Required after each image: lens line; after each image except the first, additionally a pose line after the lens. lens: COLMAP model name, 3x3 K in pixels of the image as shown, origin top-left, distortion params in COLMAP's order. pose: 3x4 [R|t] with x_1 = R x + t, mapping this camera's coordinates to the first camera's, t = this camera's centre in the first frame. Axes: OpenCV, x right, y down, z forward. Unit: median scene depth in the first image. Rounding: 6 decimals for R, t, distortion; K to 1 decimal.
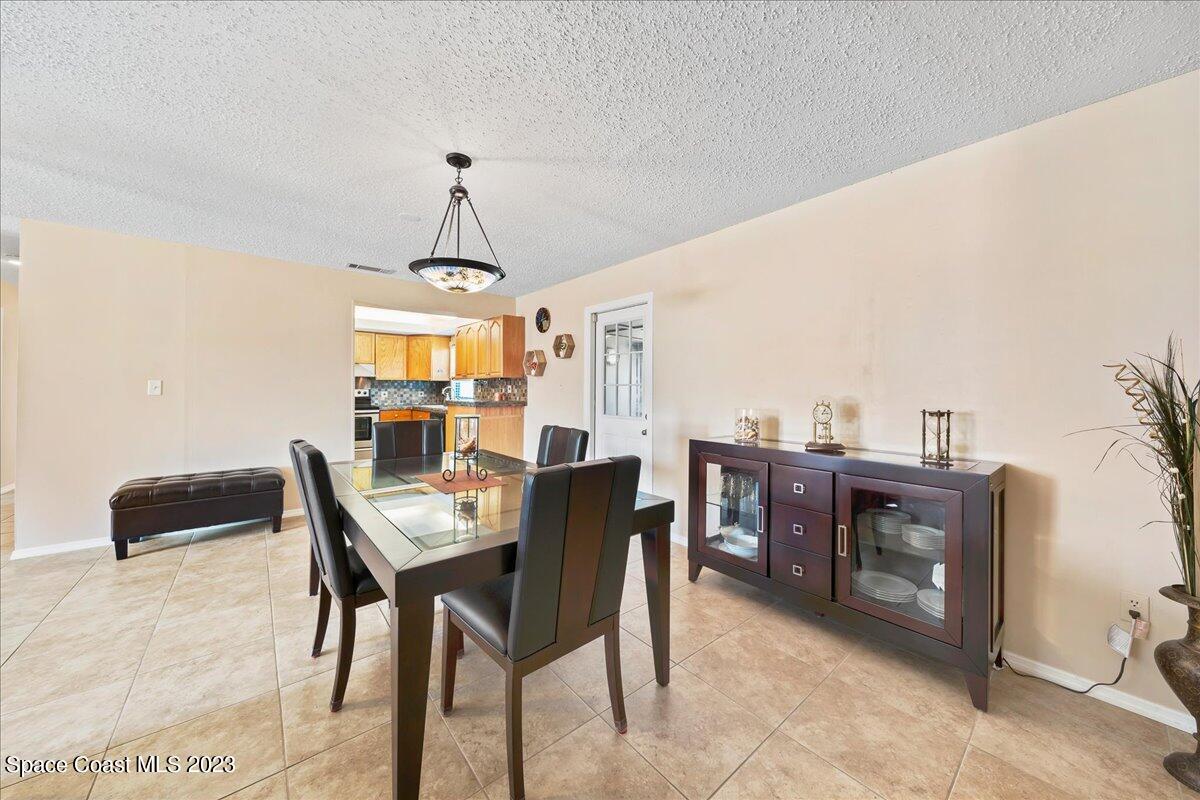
lens RADIAL K [[418.4, 0, 604.6], [0, 418.4, 390.7], [0, 0, 1]] dist [0.000078, 0.000000]
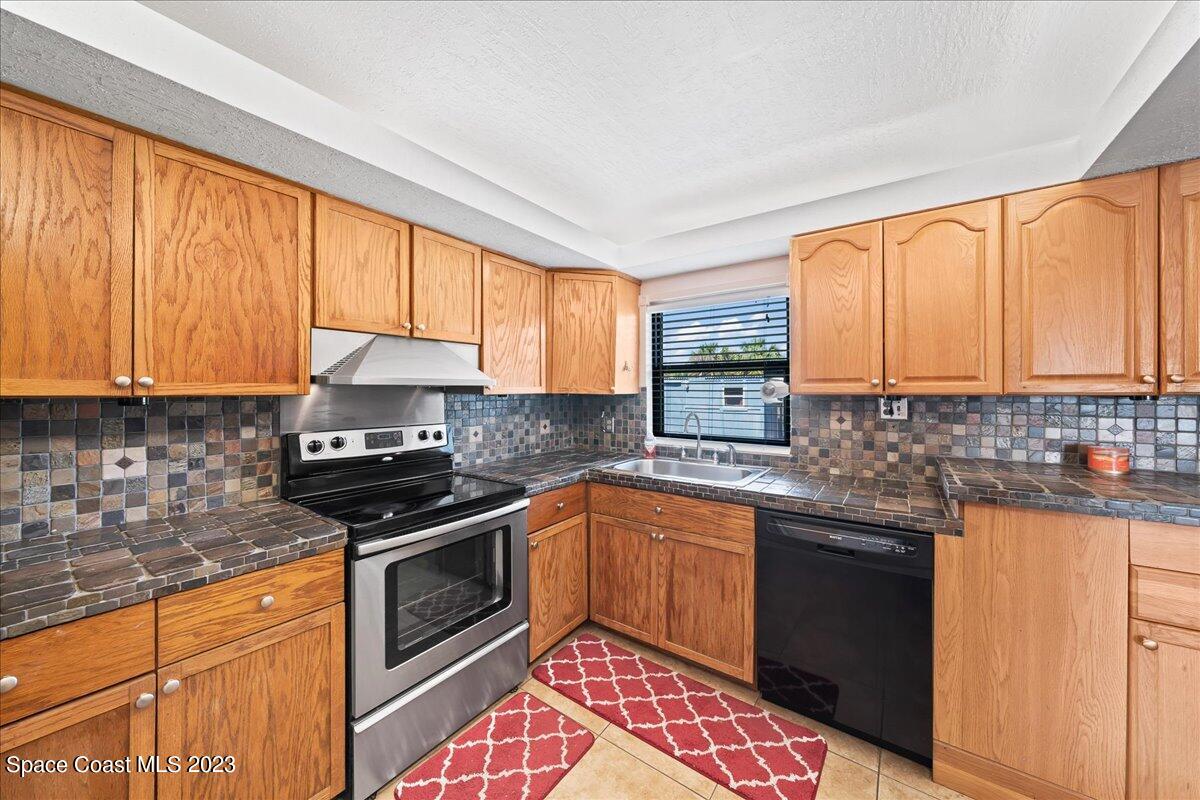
lens RADIAL K [[414.6, 0, 604.9], [0, 414.6, 392.6], [0, 0, 1]] dist [-0.001380, -0.000131]
pose [[0.966816, -0.005990, 0.255402, -0.528395], [0.006295, 0.999980, -0.000380, -0.026309], [-0.255395, 0.001975, 0.966835, 0.660035]]
